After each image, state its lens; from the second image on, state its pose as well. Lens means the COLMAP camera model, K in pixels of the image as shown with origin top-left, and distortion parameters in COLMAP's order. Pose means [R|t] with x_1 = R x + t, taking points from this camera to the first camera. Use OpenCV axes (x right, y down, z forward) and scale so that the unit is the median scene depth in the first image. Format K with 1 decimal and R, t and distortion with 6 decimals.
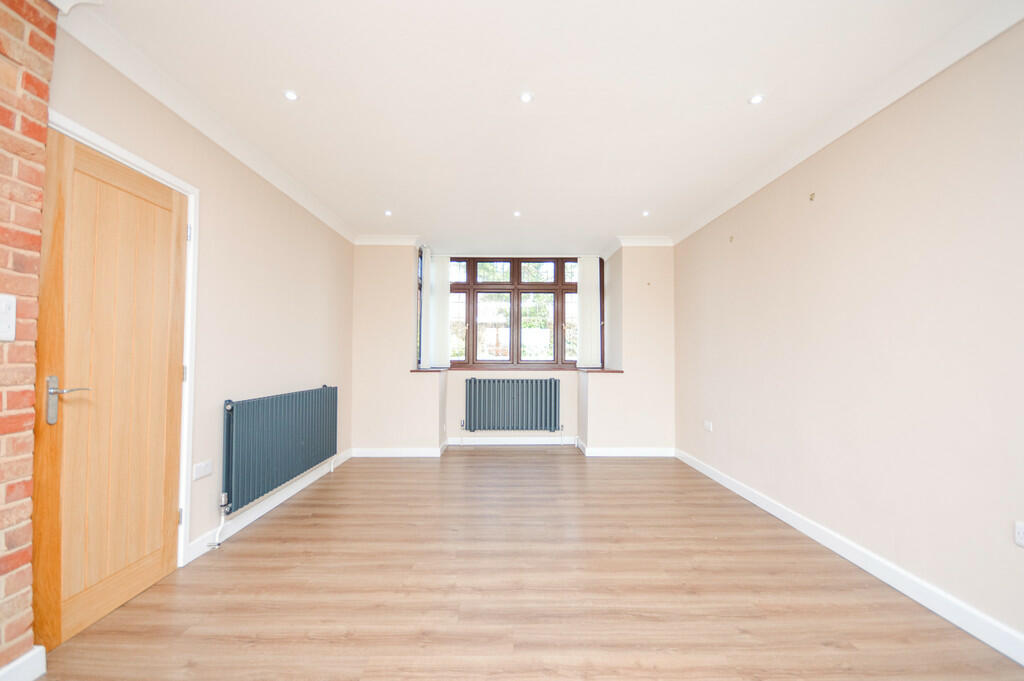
lens RADIAL K [[455.0, 0, 512.0], [0, 455.0, 340.5], [0, 0, 1]] dist [0.012535, -0.013559]
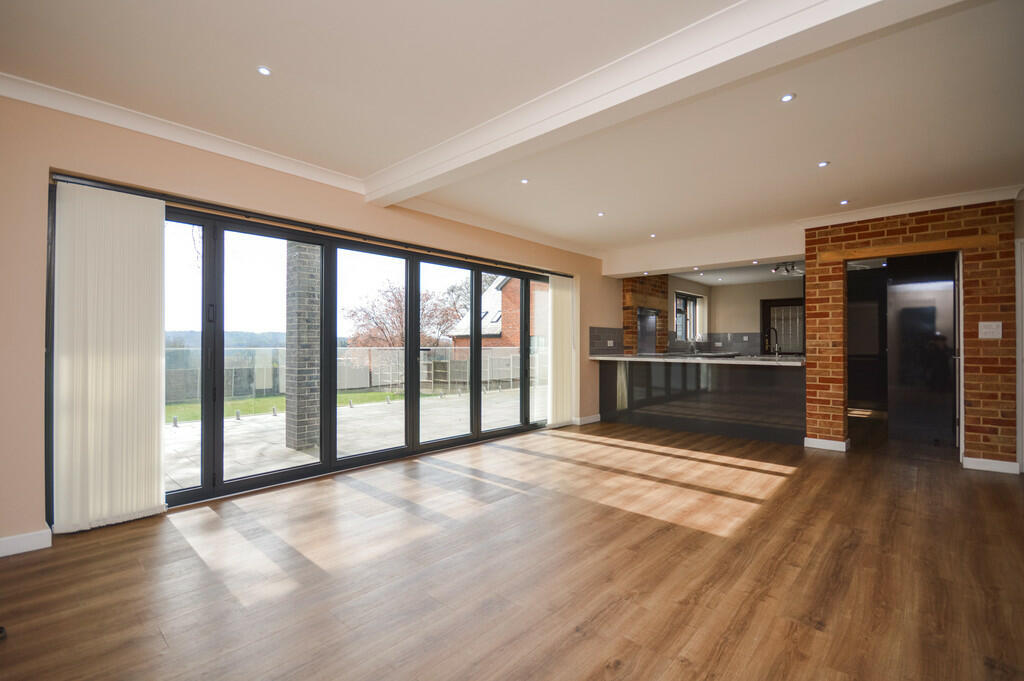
lens RADIAL K [[455.0, 0, 512.0], [0, 455.0, 340.5], [0, 0, 1]] dist [0.012535, -0.013559]
pose [[-0.691034, -0.013373, -0.722698, 2.204863], [0.018480, 0.999175, -0.036159, 0.044159], [0.722586, -0.038343, -0.690217, 0.607572]]
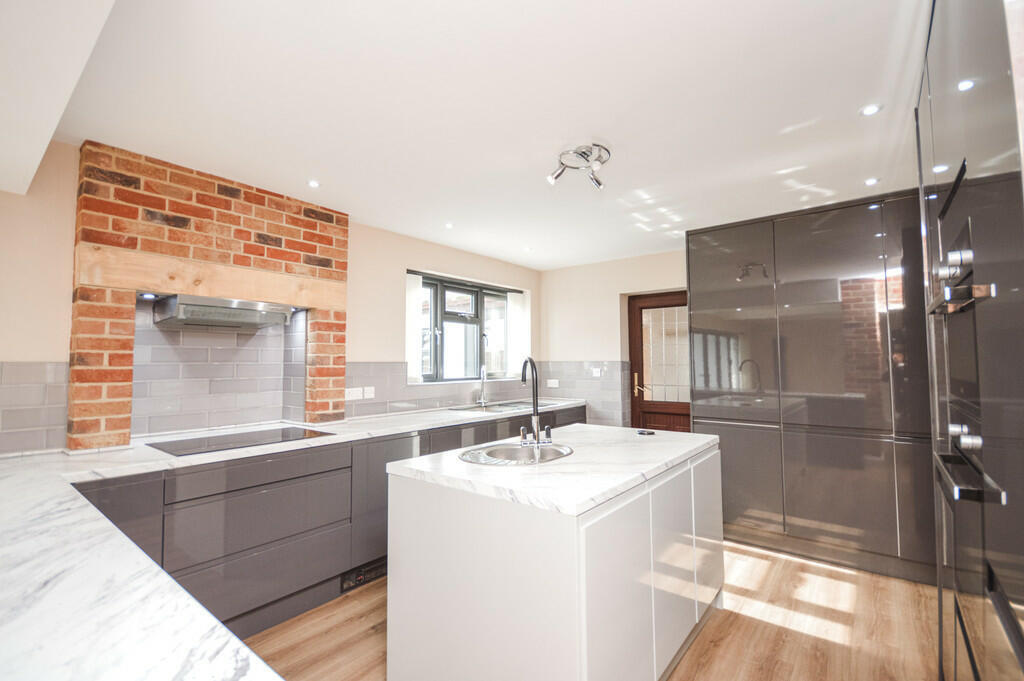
lens RADIAL K [[455.0, 0, 512.0], [0, 455.0, 340.5], [0, 0, 1]] dist [0.012535, -0.013559]
pose [[-0.643331, -0.040531, -0.764515, -1.031417], [0.026513, 0.996819, -0.075157, -0.113116], [0.765129, -0.068621, -0.640210, 0.258328]]
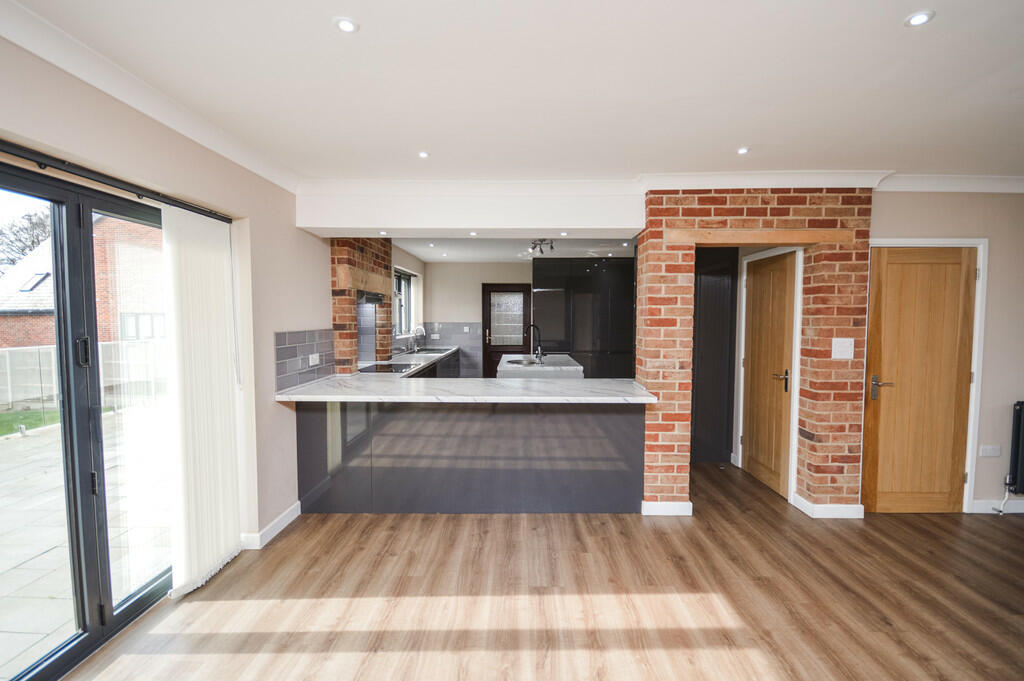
lens RADIAL K [[455.0, 0, 512.0], [0, 455.0, 340.5], [0, 0, 1]] dist [0.012535, -0.013559]
pose [[-0.042633, 0.047477, -0.997962, 0.909310], [0.033294, 0.998383, 0.046075, -0.192389], [0.998536, -0.031262, -0.044145, -0.420754]]
